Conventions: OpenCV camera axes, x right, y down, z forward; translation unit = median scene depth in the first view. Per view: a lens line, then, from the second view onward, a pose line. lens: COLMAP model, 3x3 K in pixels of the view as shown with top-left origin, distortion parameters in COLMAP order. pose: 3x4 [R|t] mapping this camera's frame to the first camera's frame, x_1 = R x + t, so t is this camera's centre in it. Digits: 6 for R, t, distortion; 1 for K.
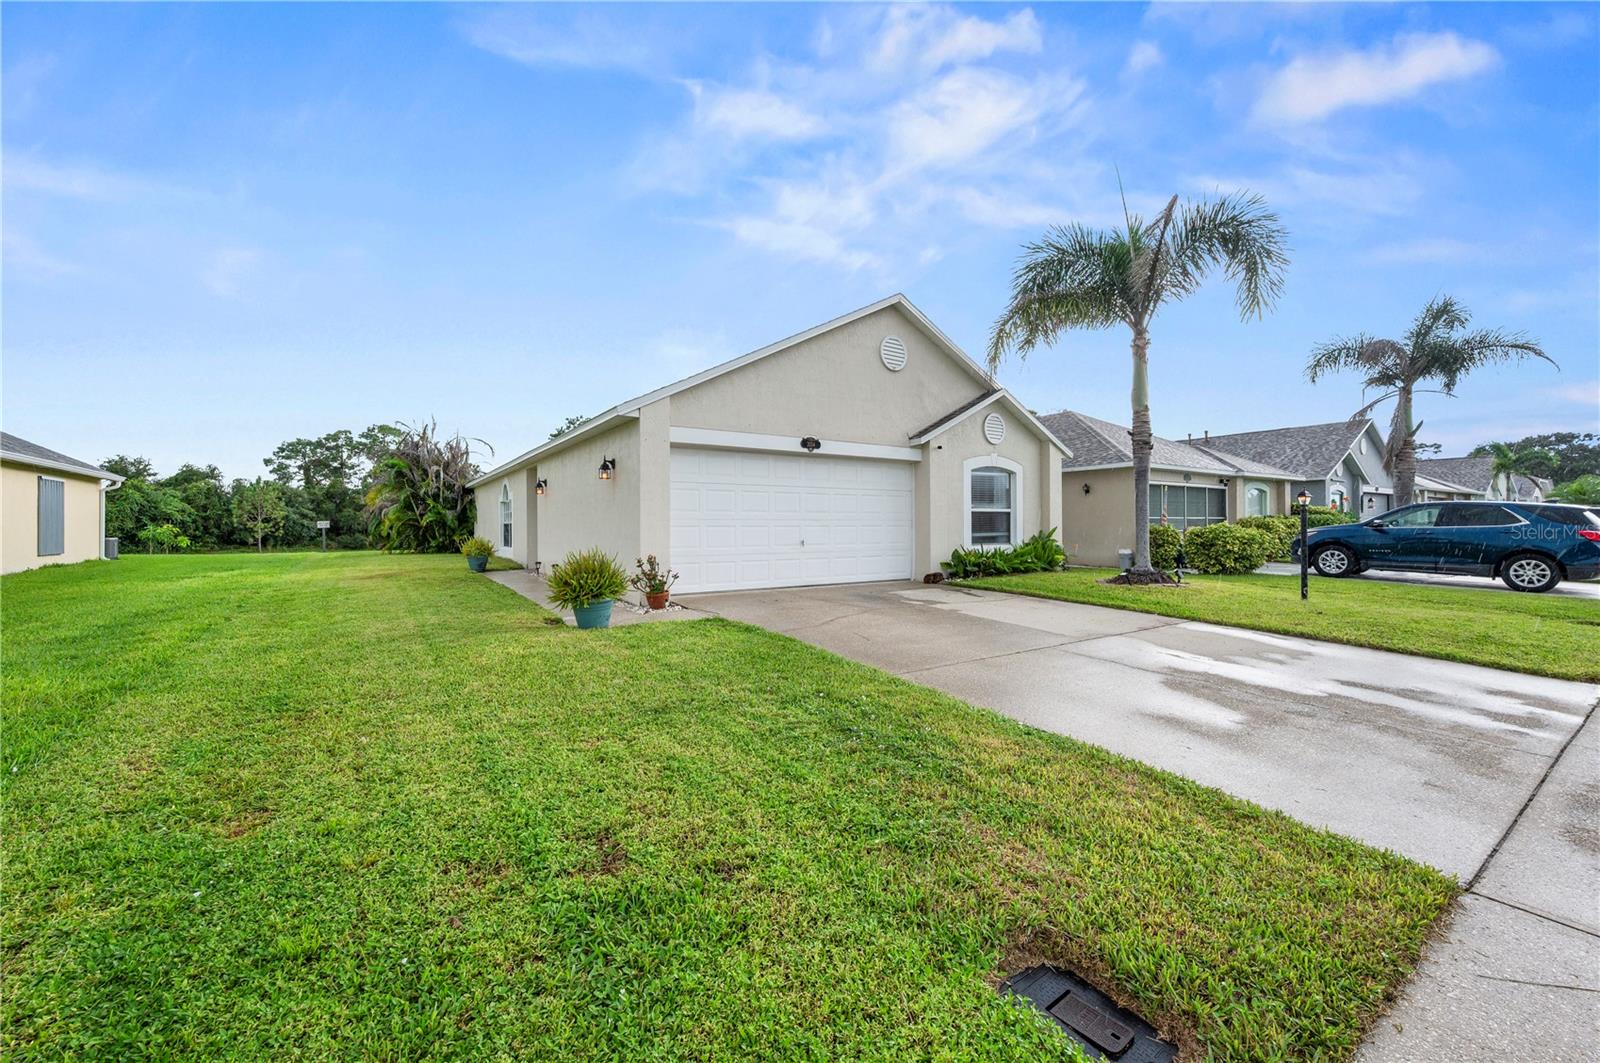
lens RADIAL K [[630.9, 0, 801.6], [0, 630.9, 523.9], [0, 0, 1]] dist [-0.002356, -0.000245]
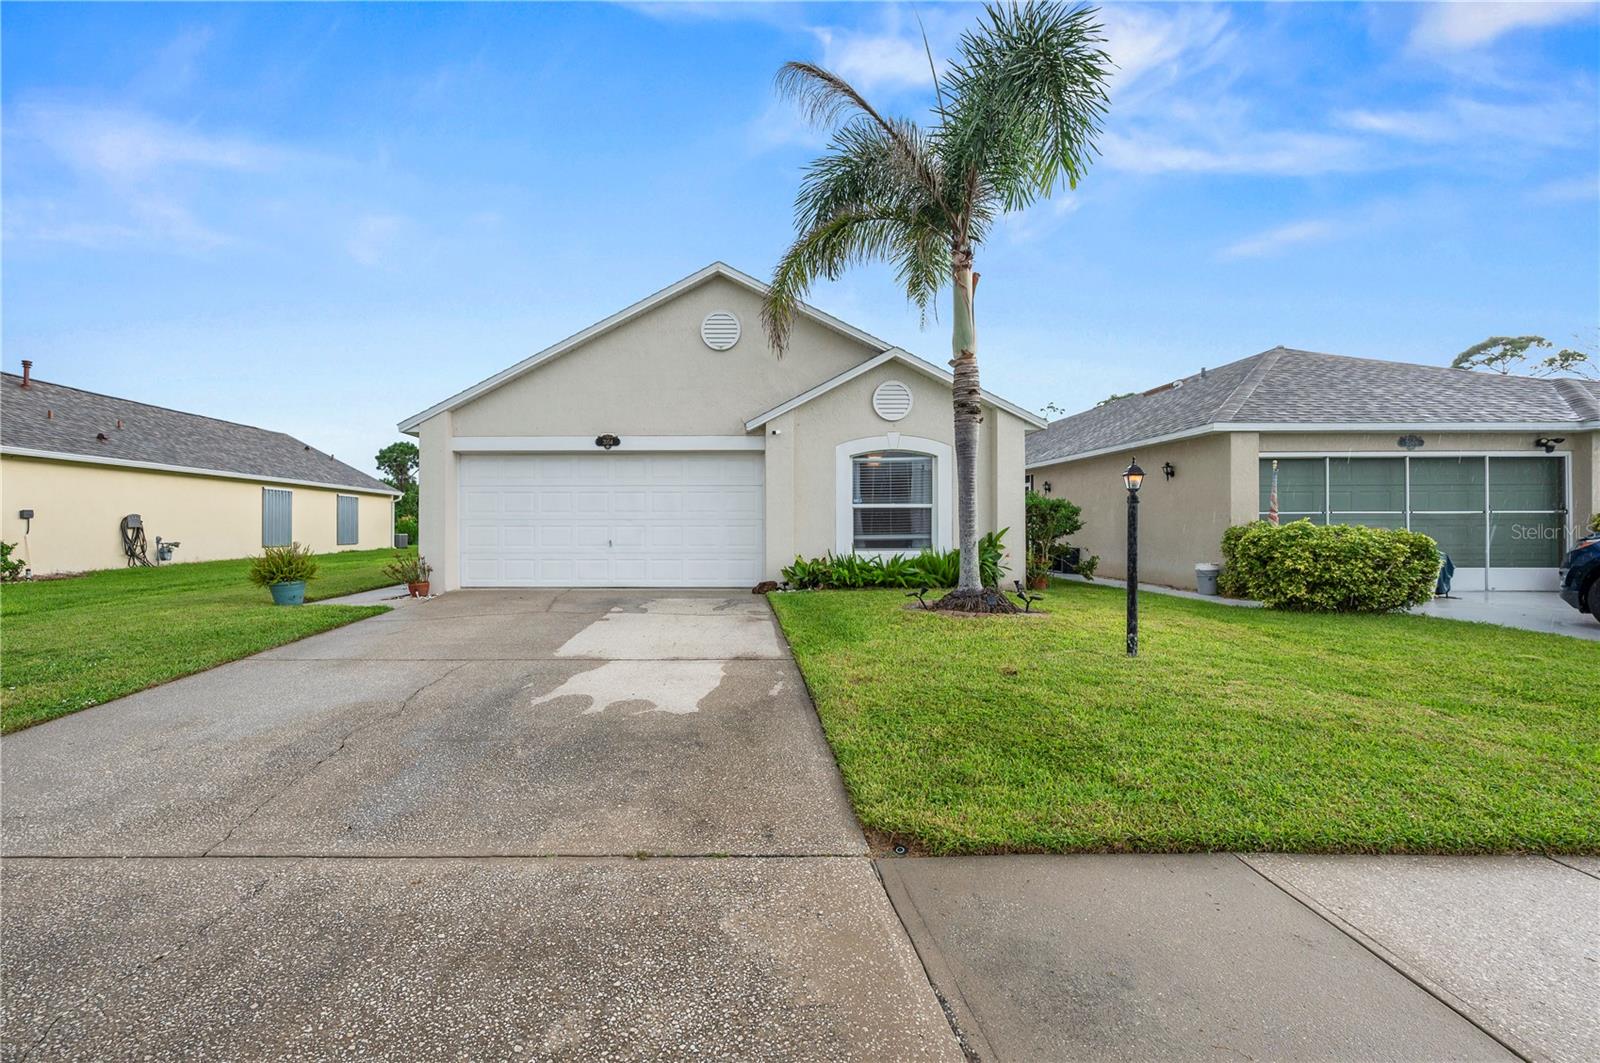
lens RADIAL K [[630.9, 0, 797.7], [0, 630.9, 529.3], [0, 0, 1]] dist [-0.002356, -0.000245]
pose [[0.819974, 0.001148, -0.572400, 0.718182], [0.000366, 0.999997, 0.002529, 0.005631], [0.572401, -0.002283, 0.819971, 0.327431]]
